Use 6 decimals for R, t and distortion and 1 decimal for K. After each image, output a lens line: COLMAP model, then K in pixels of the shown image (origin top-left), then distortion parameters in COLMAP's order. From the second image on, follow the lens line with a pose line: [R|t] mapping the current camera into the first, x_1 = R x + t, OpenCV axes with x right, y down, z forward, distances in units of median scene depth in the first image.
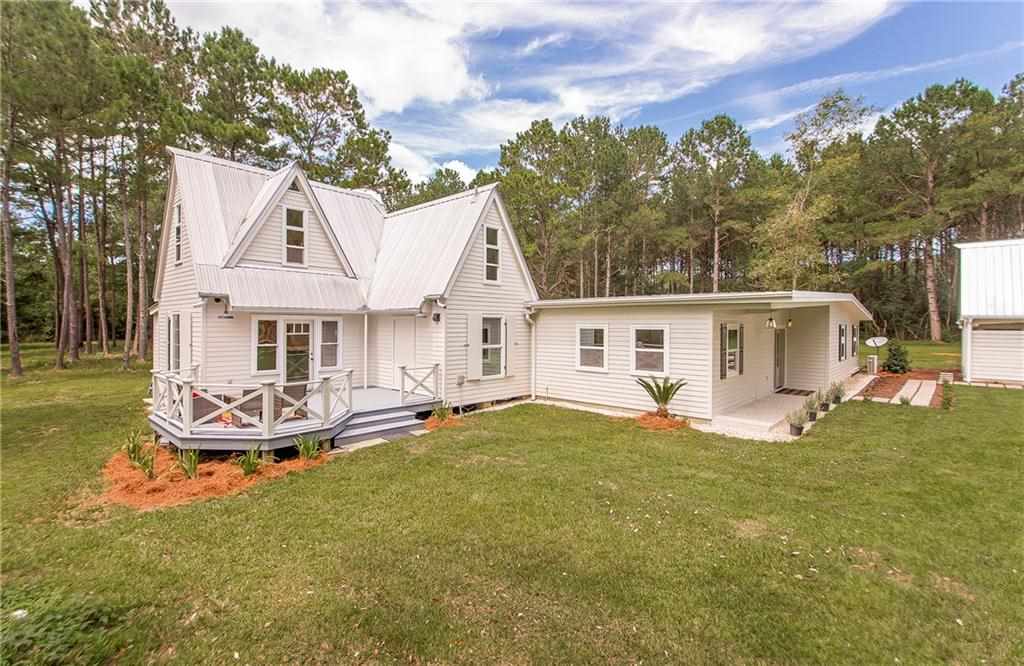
lens RADIAL K [[494.3, 0, 498.2], [0, 494.3, 329.2], [0, 0, 1]] dist [-0.001079, -0.000573]
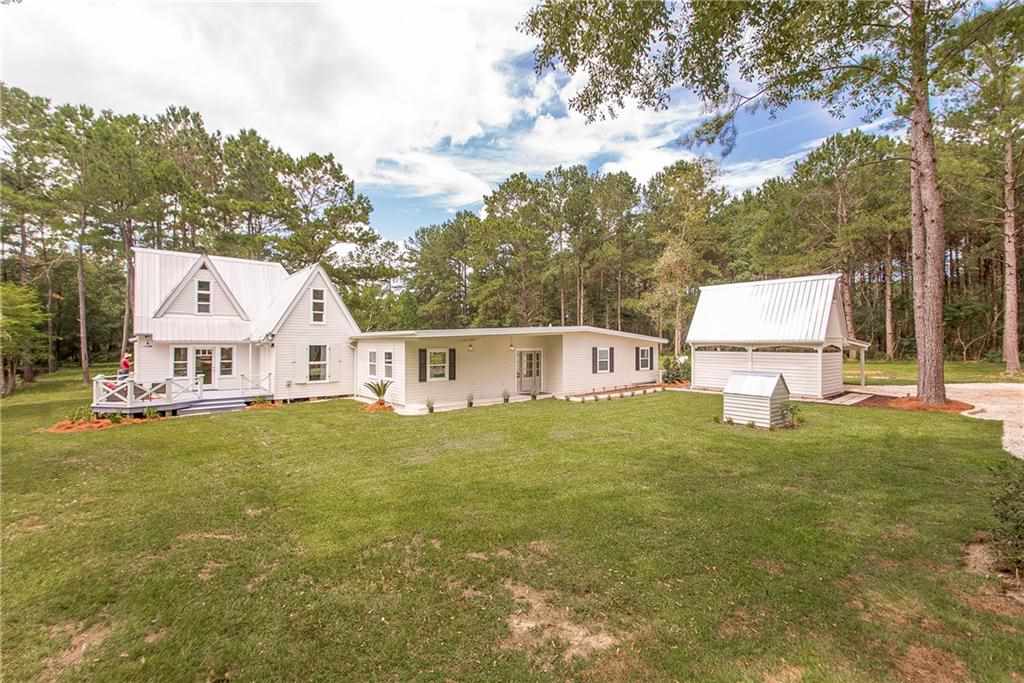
lens RADIAL K [[474.3, 0, 511.3], [0, 474.3, 334.1], [0, 0, 1]] dist [0.002539, 0.000461]
pose [[0.992954, -0.008200, -0.118214, 0.729817], [0.004307, 0.999441, -0.033150, -0.004717], [0.118420, 0.032407, 0.992435, -0.417845]]
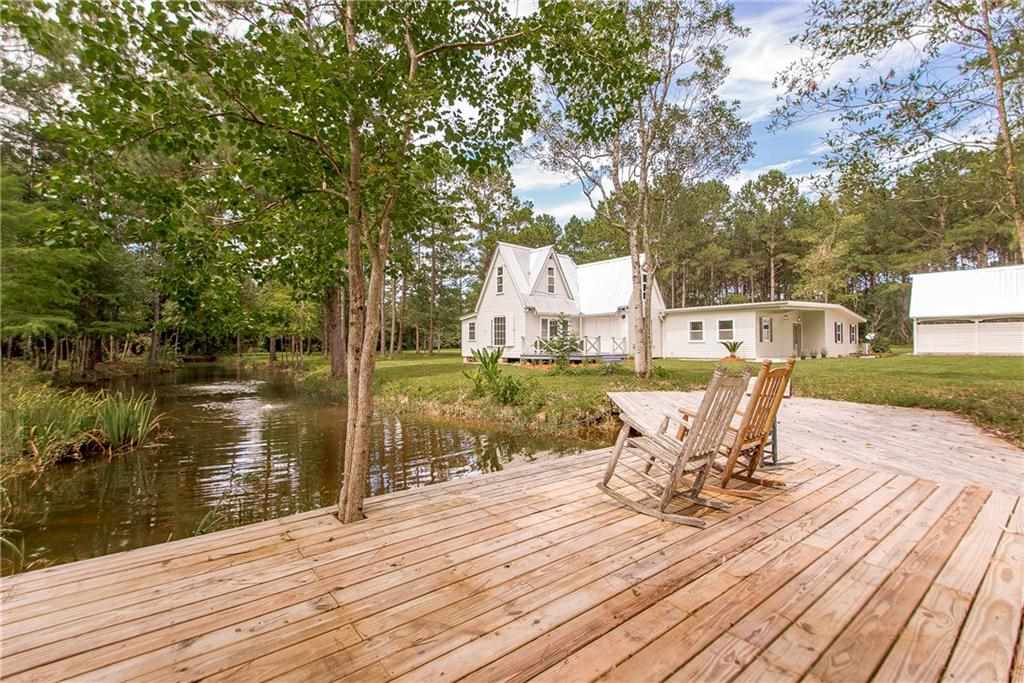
lens RADIAL K [[470.3, 0, 508.4], [0, 470.3, 335.2], [0, 0, 1]] dist [0.000739, -0.008025]
pose [[0.993459, -0.006905, -0.113980, -0.330520], [0.002777, 0.999336, -0.036340, 0.111630], [0.114155, 0.035786, 0.992818, -0.939450]]
